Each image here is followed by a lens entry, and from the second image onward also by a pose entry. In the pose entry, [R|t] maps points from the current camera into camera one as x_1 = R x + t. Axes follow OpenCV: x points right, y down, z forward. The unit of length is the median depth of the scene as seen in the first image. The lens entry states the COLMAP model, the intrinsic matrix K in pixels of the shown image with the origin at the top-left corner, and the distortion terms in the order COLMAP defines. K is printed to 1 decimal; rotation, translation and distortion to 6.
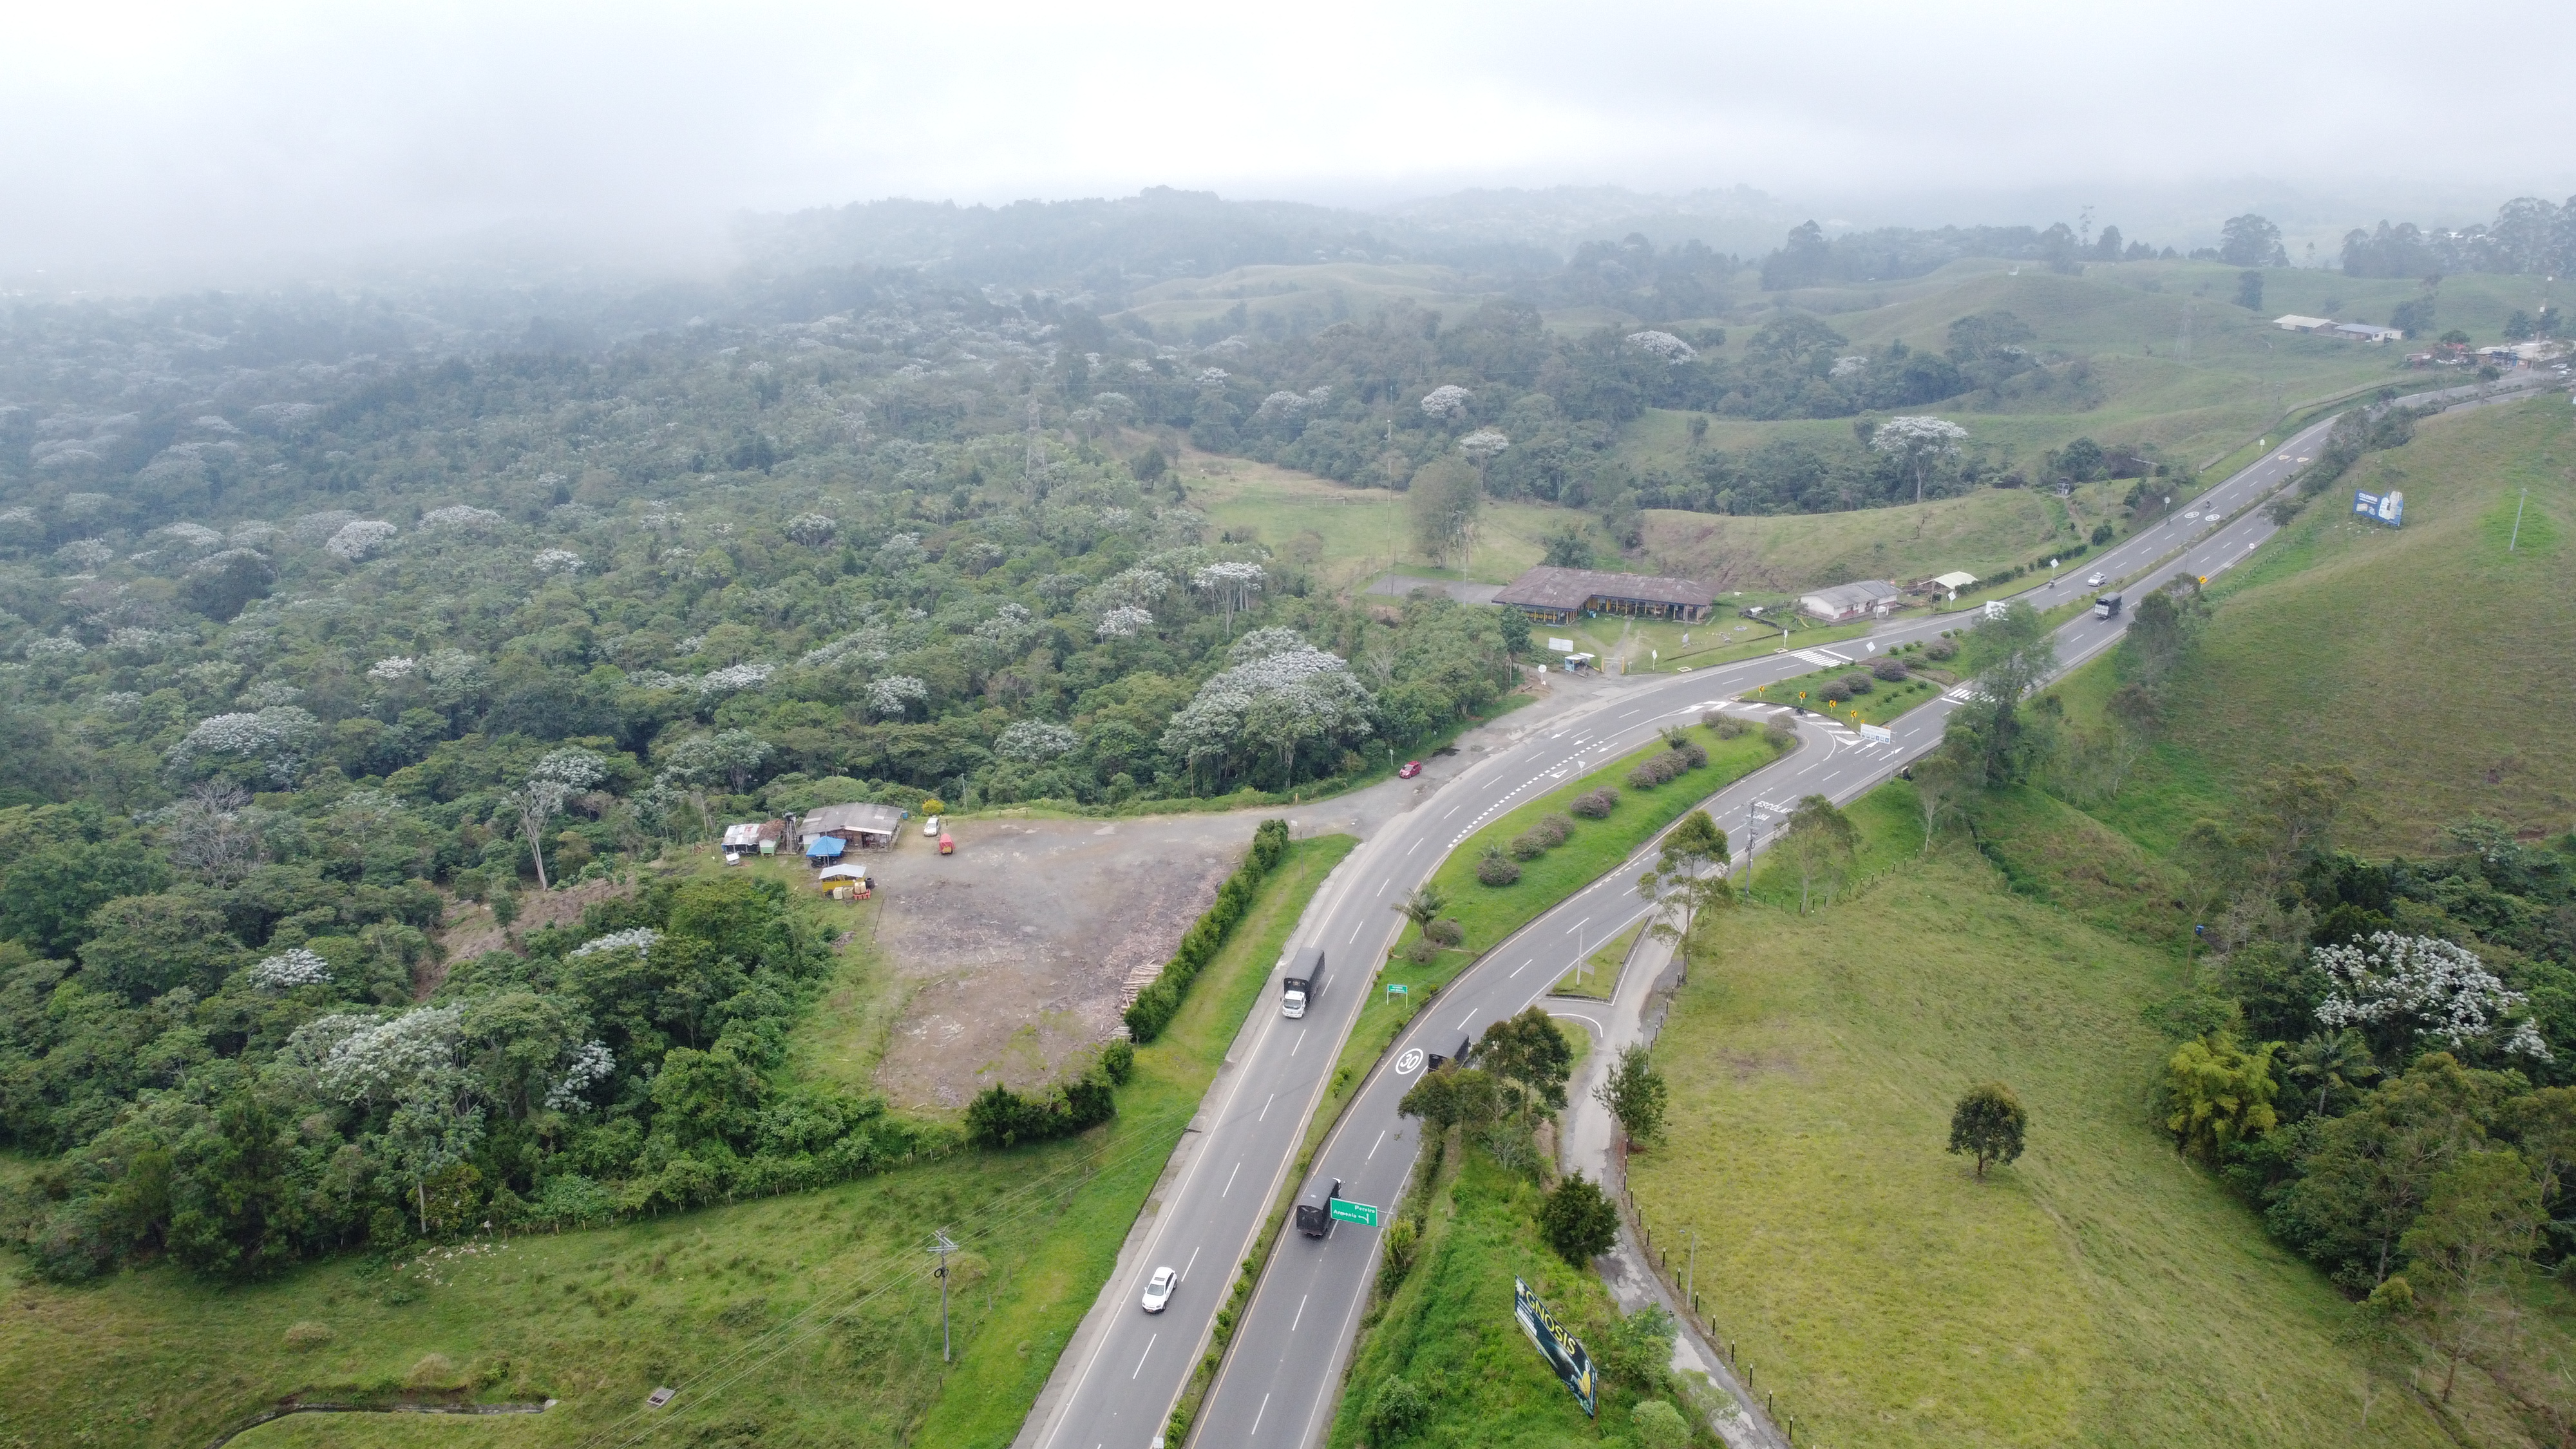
lens RADIAL K [[1933.2, 0, 1286.1], [0, 1933.2, 736.0], [0, 0, 1]] dist [0.016483, -0.016584]
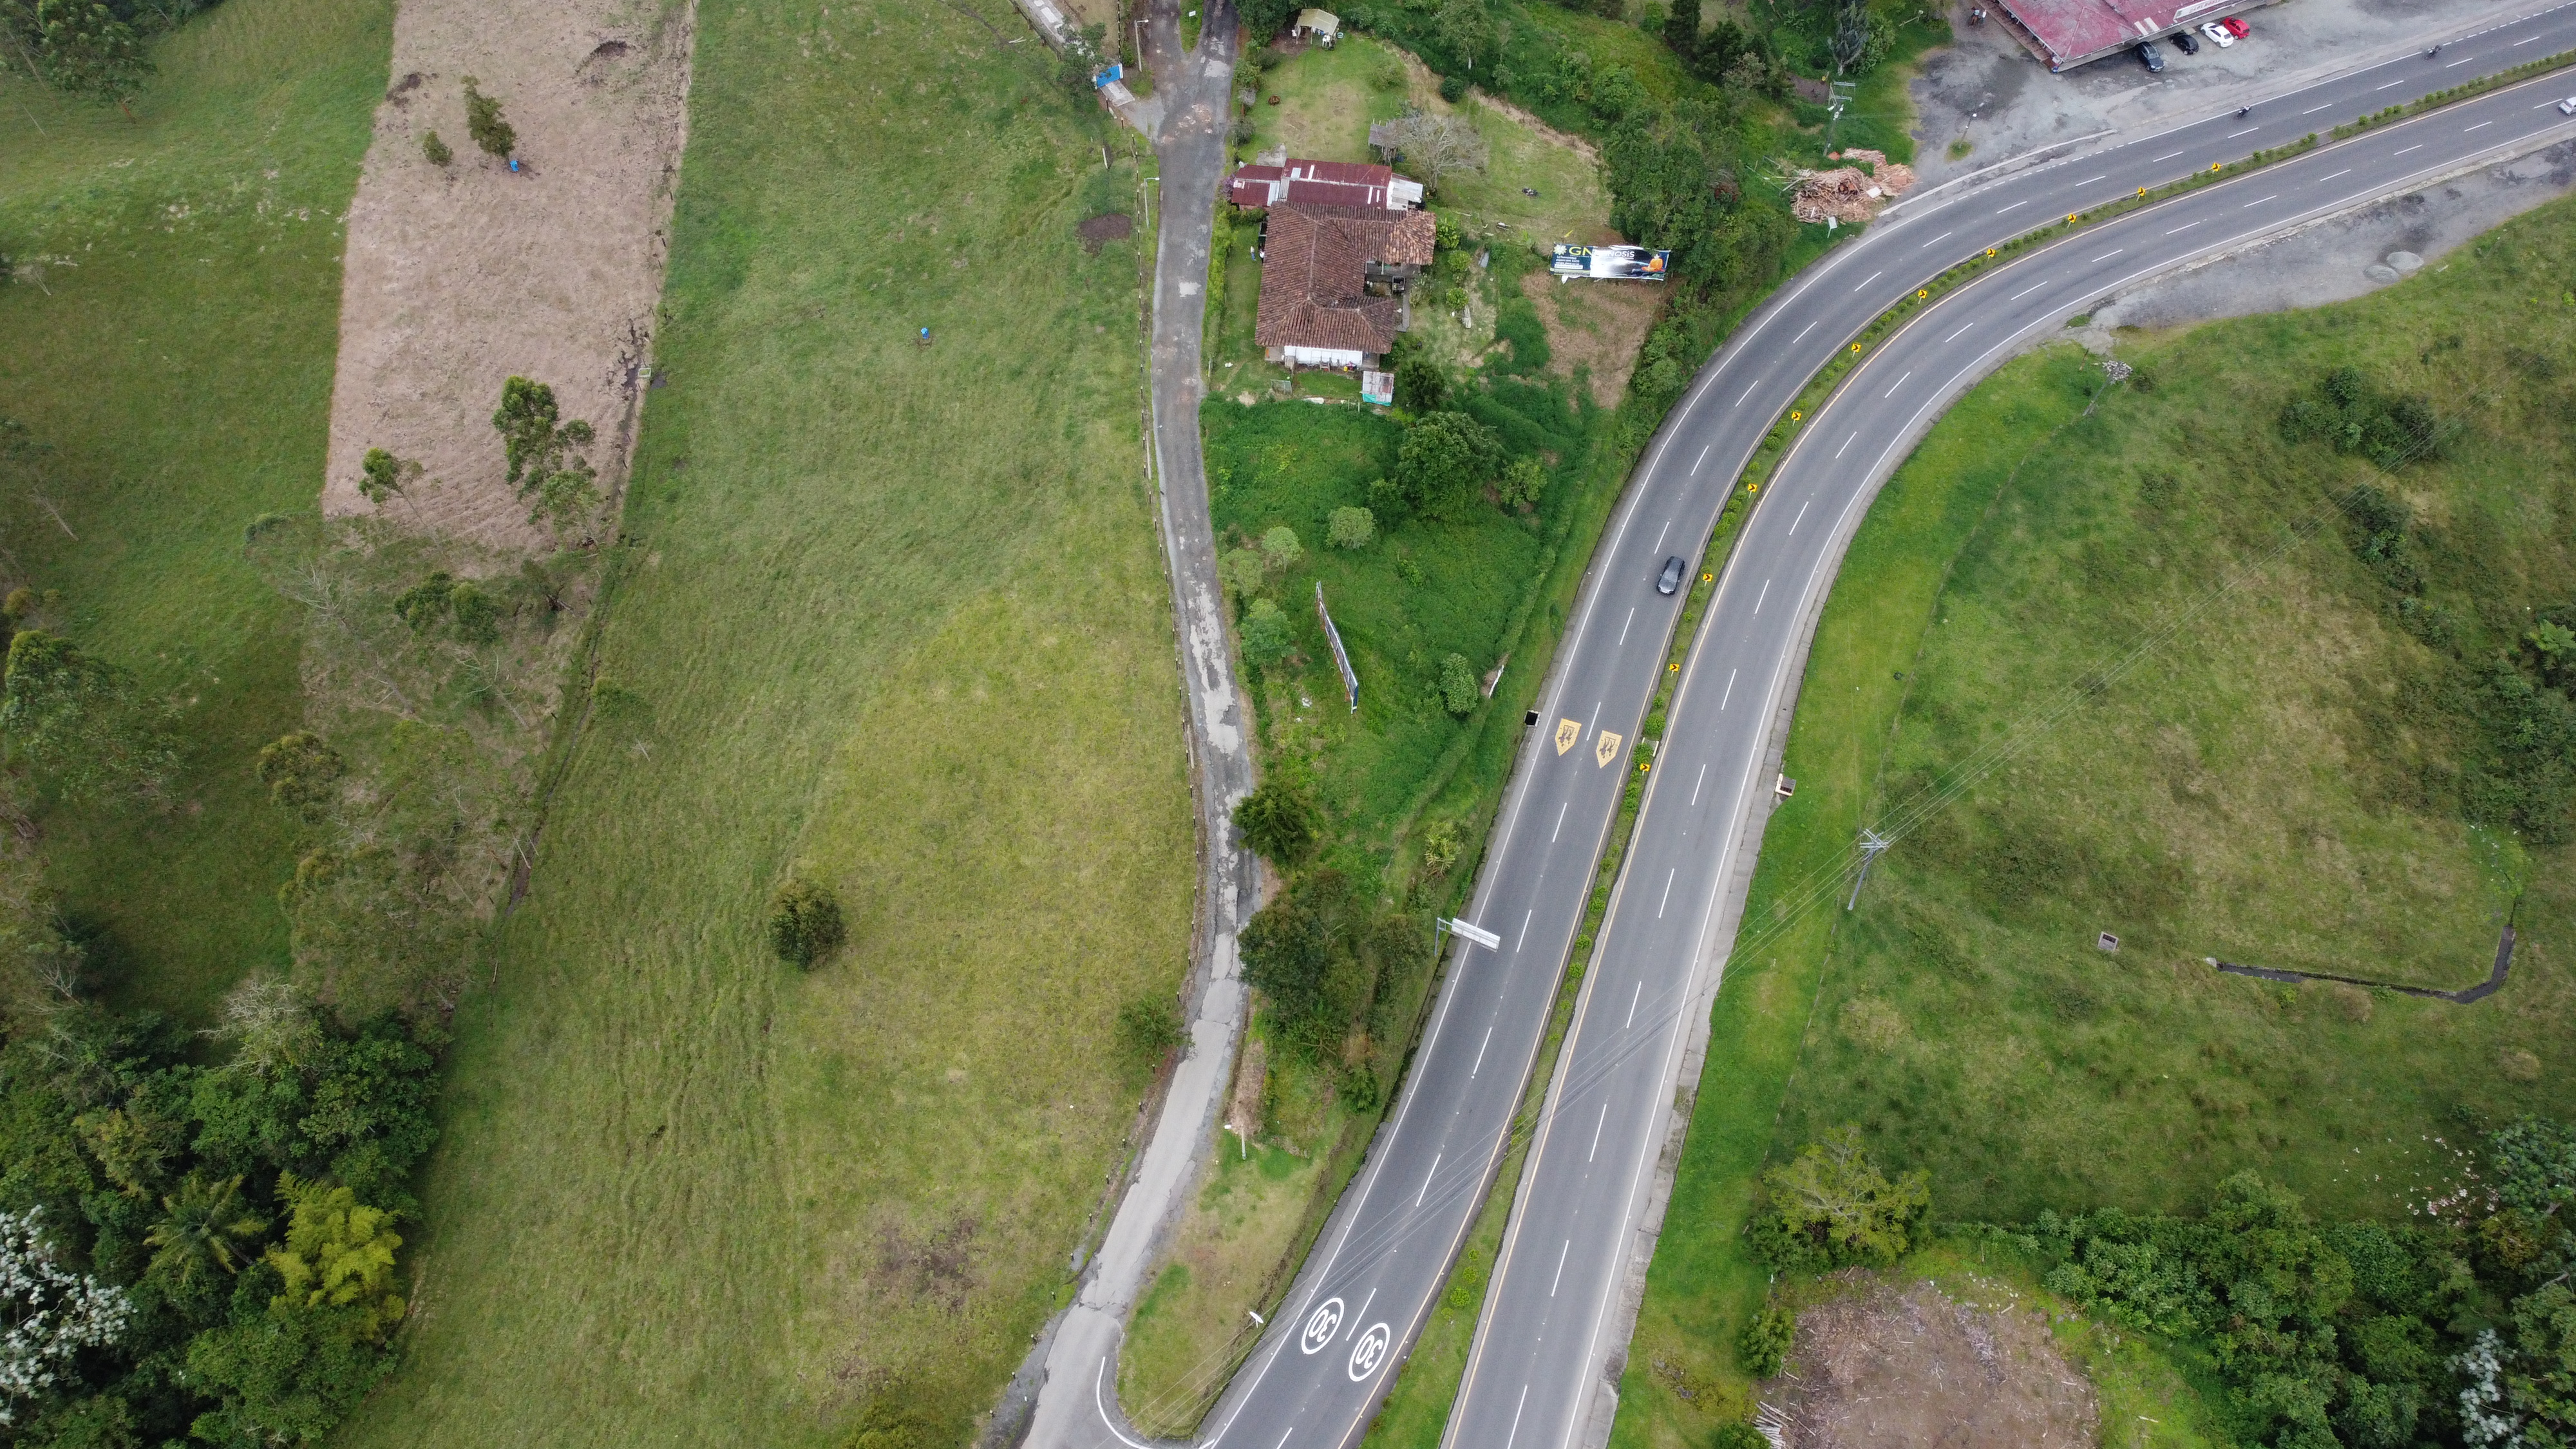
lens RADIAL K [[1947.6, 0, 1285.9], [0, 1947.6, 734.1], [0, 0, 1]] dist [0.005226, -0.005143]
pose [[-0.996483, -0.059711, 0.058793, 0.055762], [0.042183, 0.248794, 0.967637, -0.526293], [-0.072406, 0.966714, -0.245401, 0.810818]]
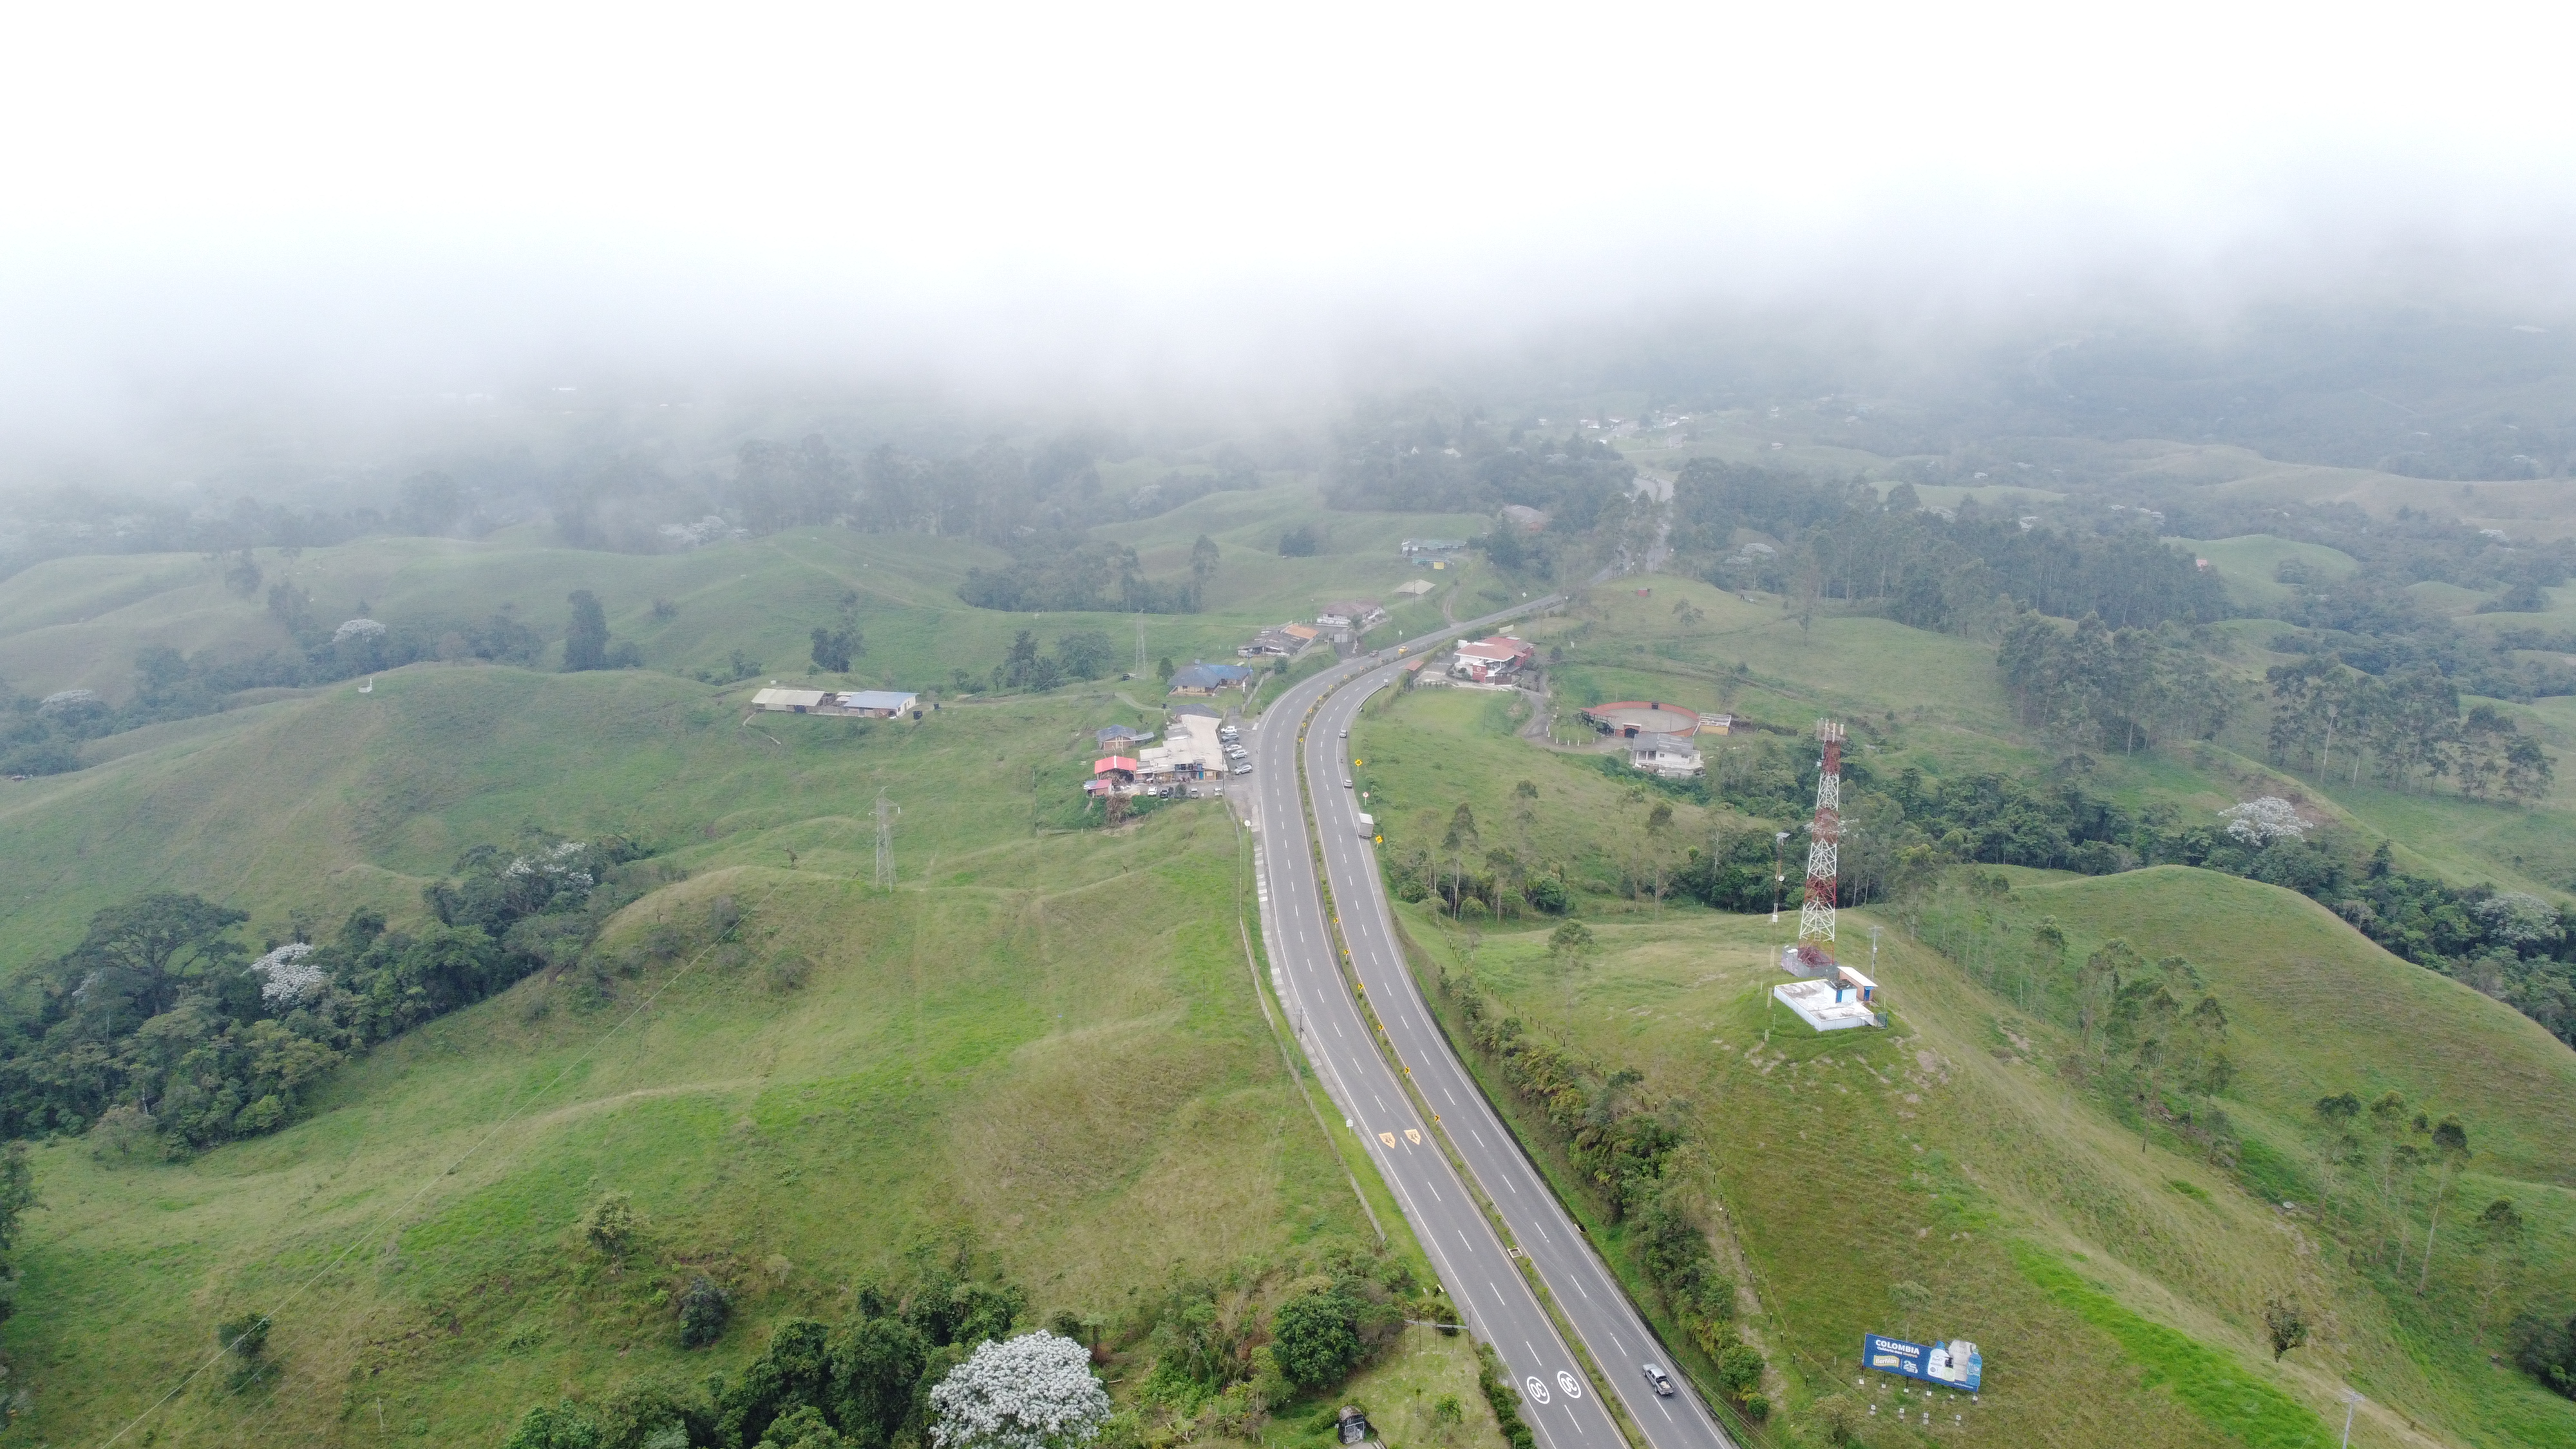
lens RADIAL K [[1945.4, 0, 1285.1], [0, 1945.4, 734.4], [0, 0, 1]] dist [0.008950, -0.009370]
pose [[0.541037, -0.235589, 0.807327, -0.001368], [0.278796, 0.955922, 0.092113, -0.651584], [-0.793443, 0.175243, 0.582870, 1.178670]]
